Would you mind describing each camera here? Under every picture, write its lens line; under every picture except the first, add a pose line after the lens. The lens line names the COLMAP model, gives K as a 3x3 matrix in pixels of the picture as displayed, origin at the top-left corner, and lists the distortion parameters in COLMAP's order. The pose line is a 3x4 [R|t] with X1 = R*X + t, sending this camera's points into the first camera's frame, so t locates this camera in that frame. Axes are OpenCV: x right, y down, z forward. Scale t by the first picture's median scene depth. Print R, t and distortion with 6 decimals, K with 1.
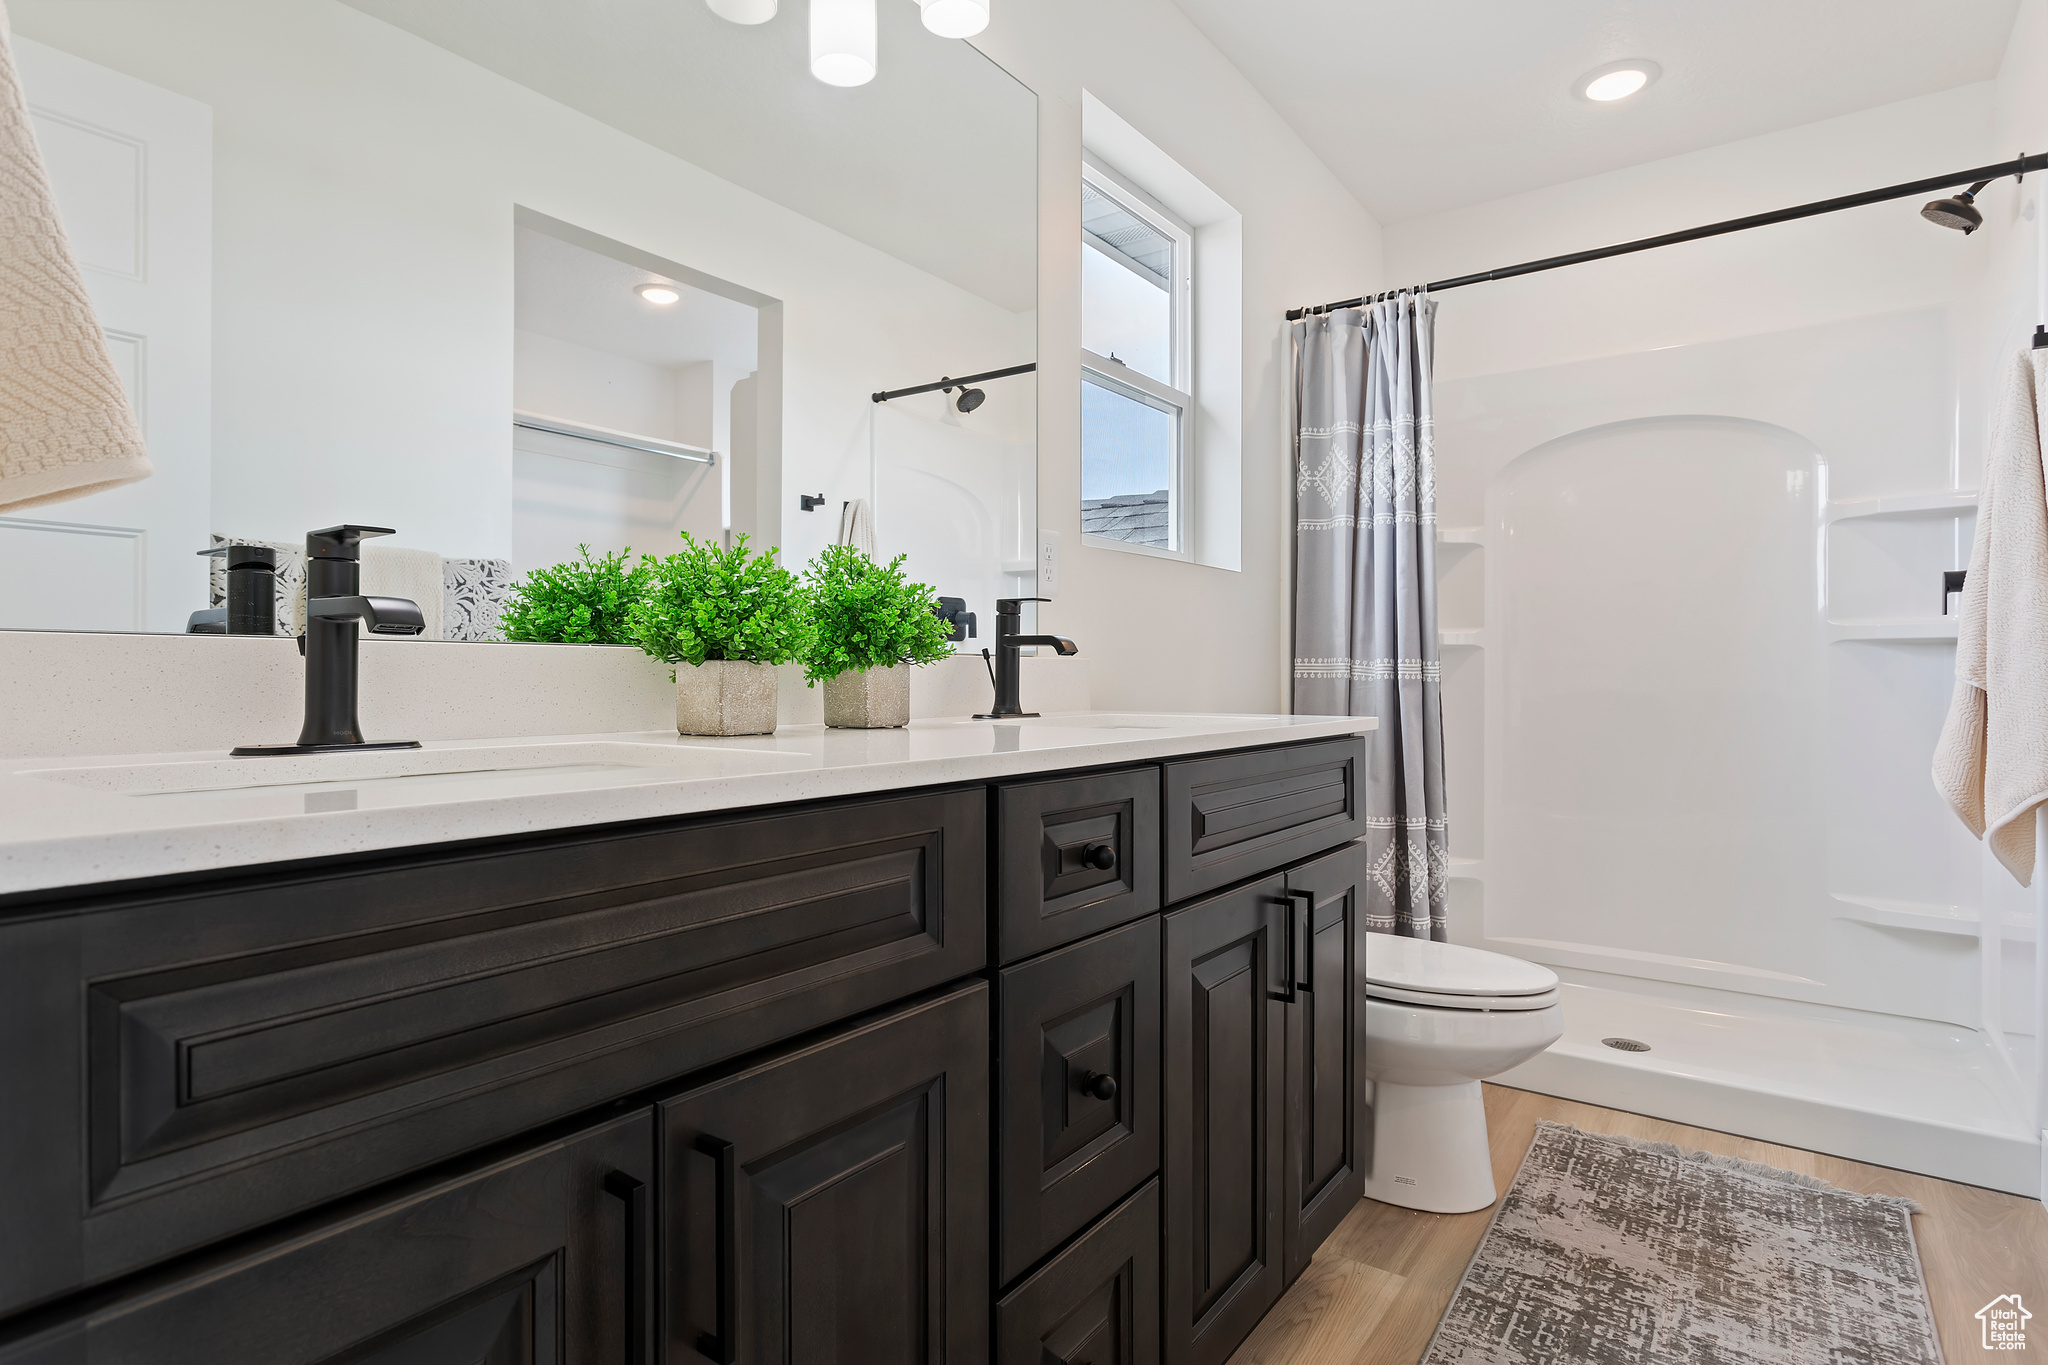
lens RADIAL K [[1116.9, 0, 1018.9], [0, 1116.9, 676.7], [0, 0, 1]] dist [-0.005903, -0.000213]
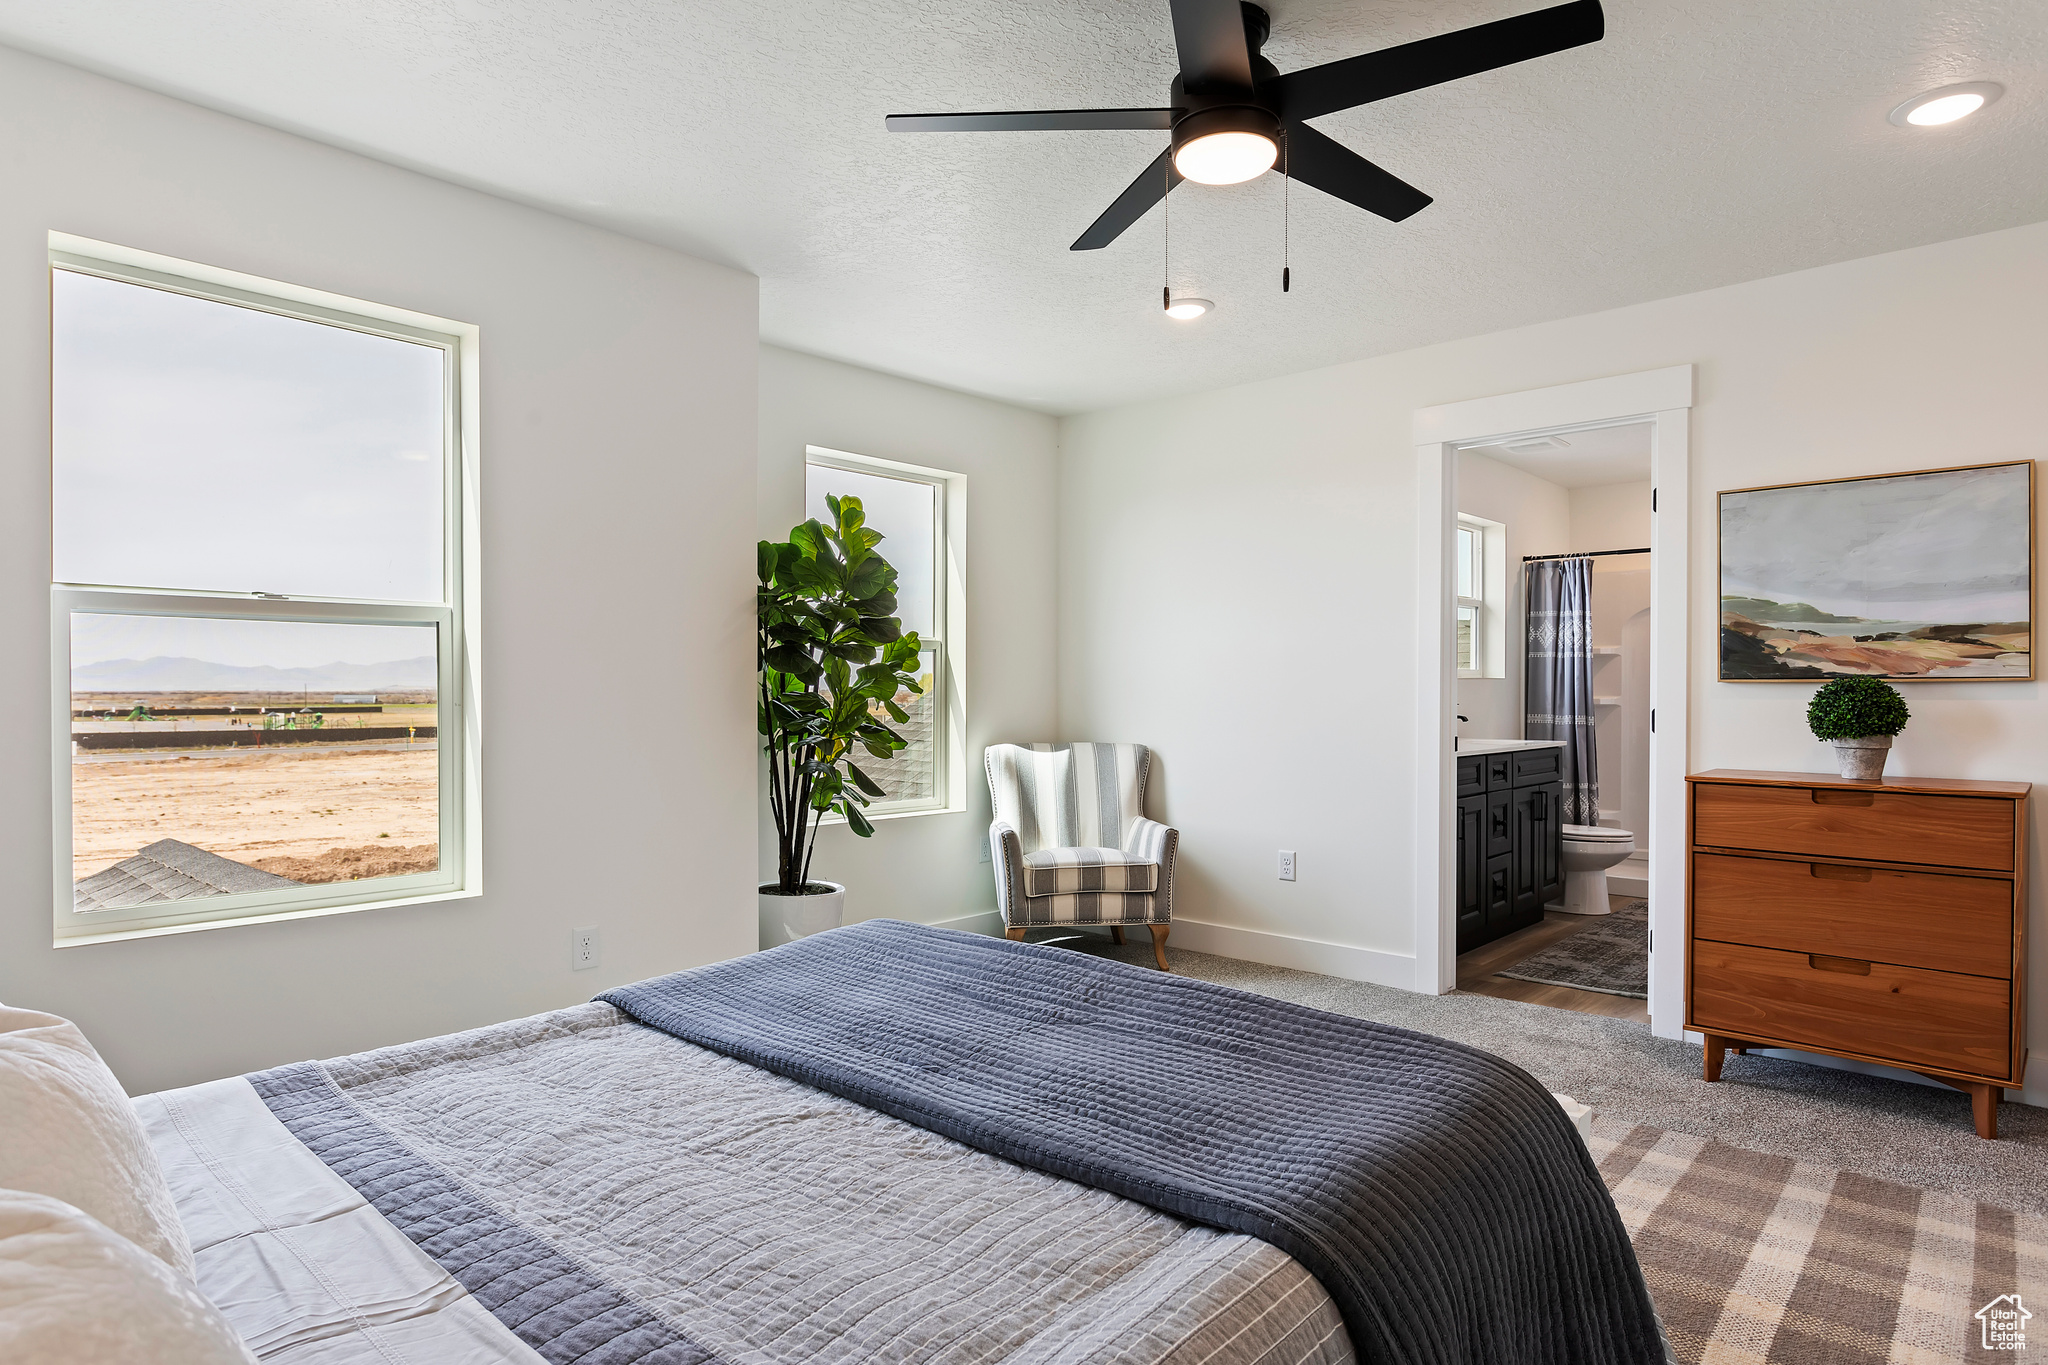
lens RADIAL K [[1164.6, 0, 1029.9], [0, 1164.6, 691.6], [0, 0, 1]] dist [0.000154, 0.000044]
pose [[0.993170, 0.000398, -0.116672, -0.500650], [-0.000596, 0.999998, -0.001666, -0.060189], [0.116672, 0.001724, 0.993169, -1.526260]]
